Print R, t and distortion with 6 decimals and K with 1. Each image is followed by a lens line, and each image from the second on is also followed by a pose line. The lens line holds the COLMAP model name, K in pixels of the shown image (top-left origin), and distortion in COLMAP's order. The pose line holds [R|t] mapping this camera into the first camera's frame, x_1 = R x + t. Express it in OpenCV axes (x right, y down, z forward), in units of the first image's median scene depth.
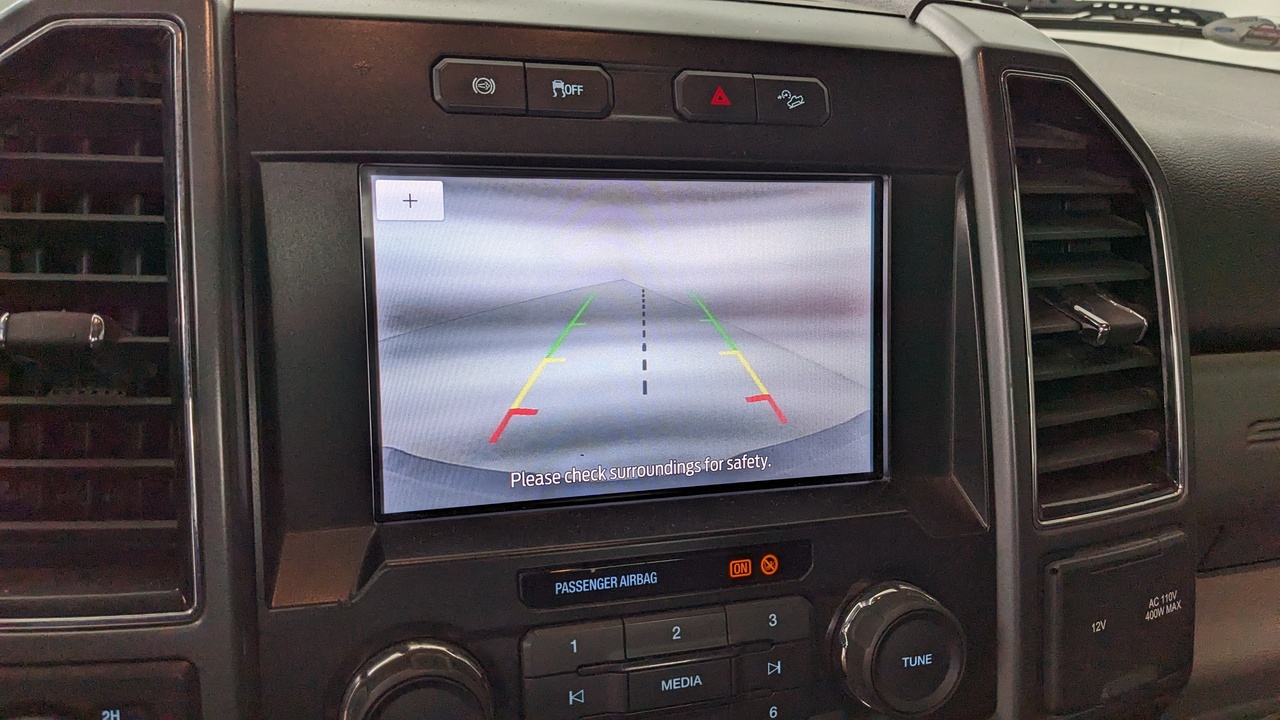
lens RADIAL K [[1027.8, 0, 640.0], [0, 1027.8, 360.0], [0, 0, 1]] dist [0.068098, -0.126506]
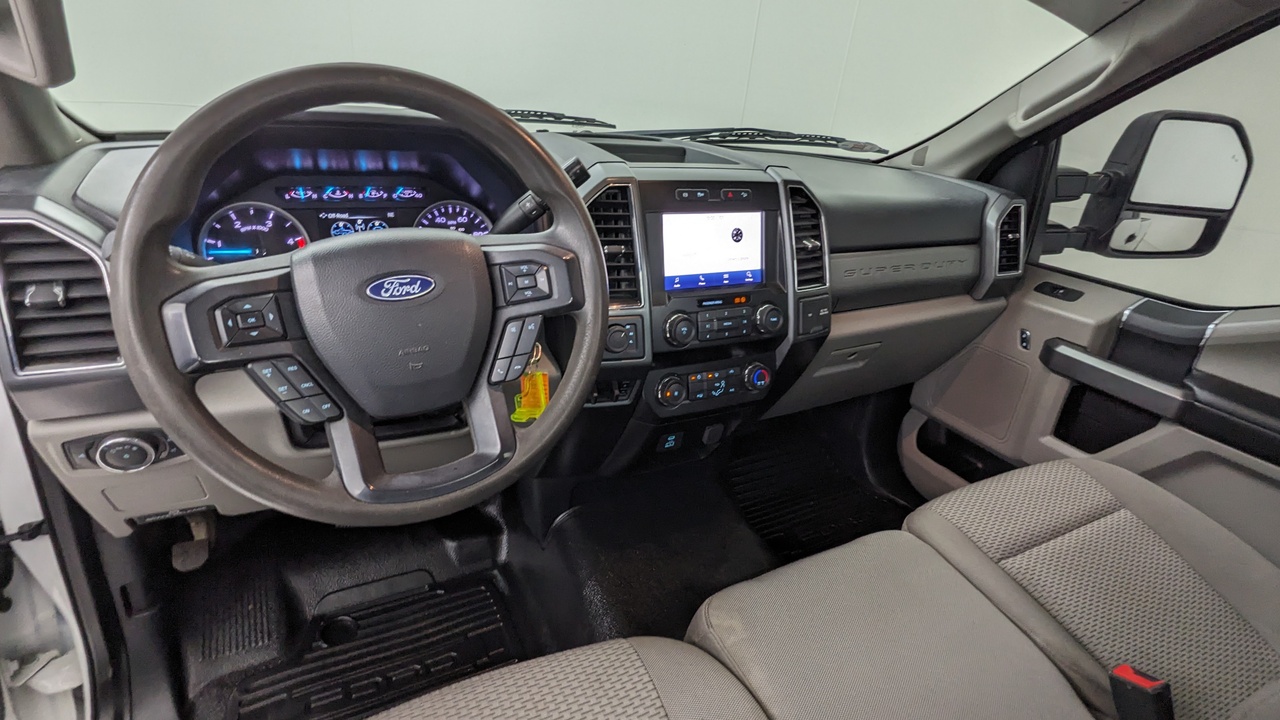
lens RADIAL K [[616.1, 0, 640.4], [0, 616.1, 353.5], [0, 0, 1]] dist [-0.000172, -0.000080]
pose [[0.984591, -0.054458, 0.166179, -0.786118], [0.036950, 0.993606, 0.106685, 0.127904], [-0.170927, -0.098901, 0.980307, -1.613179]]
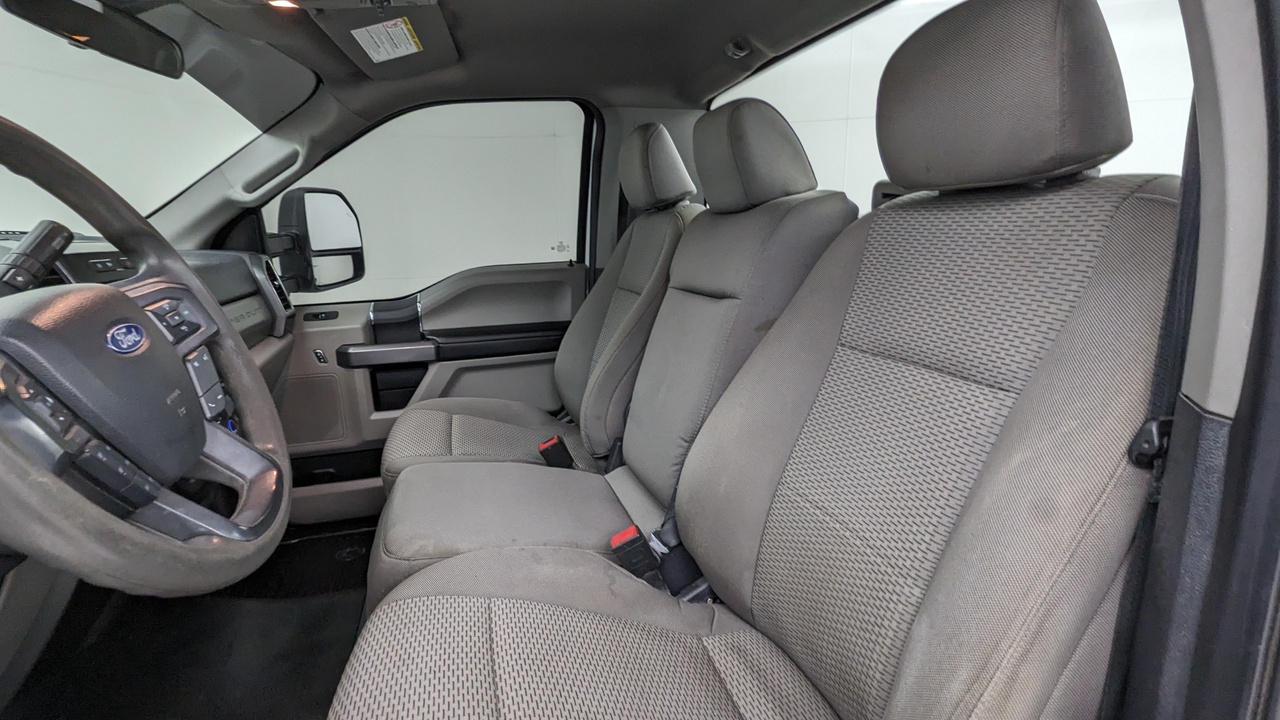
lens RADIAL K [[616.1, 0, 640.4], [0, 616.1, 353.5], [0, 0, 1]] dist [-0.000172, -0.000080]
pose [[0.052166, -0.278237, 0.959095, -2.470989], [0.348283, 0.905171, 0.243650, 0.211258], [-0.935937, 0.321326, 0.144125, -1.329715]]
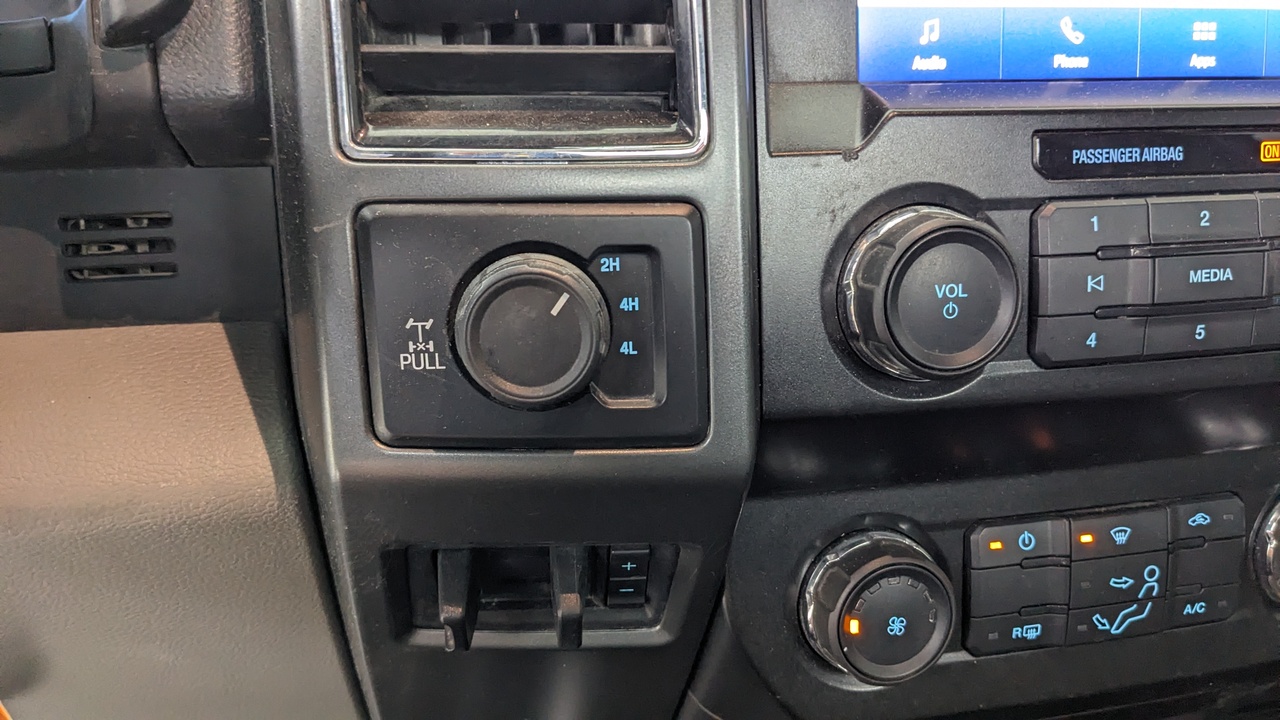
lens RADIAL K [[1027.8, 0, 640.0], [0, 1027.8, 360.0], [0, 0, 1]] dist [0.068098, -0.126506]
pose [[0.995220, -0.001588, -0.097643, -0.328952], [0.011121, 0.995206, 0.097165, 0.280485], [0.097021, -0.097786, 0.990467, 0.098086]]
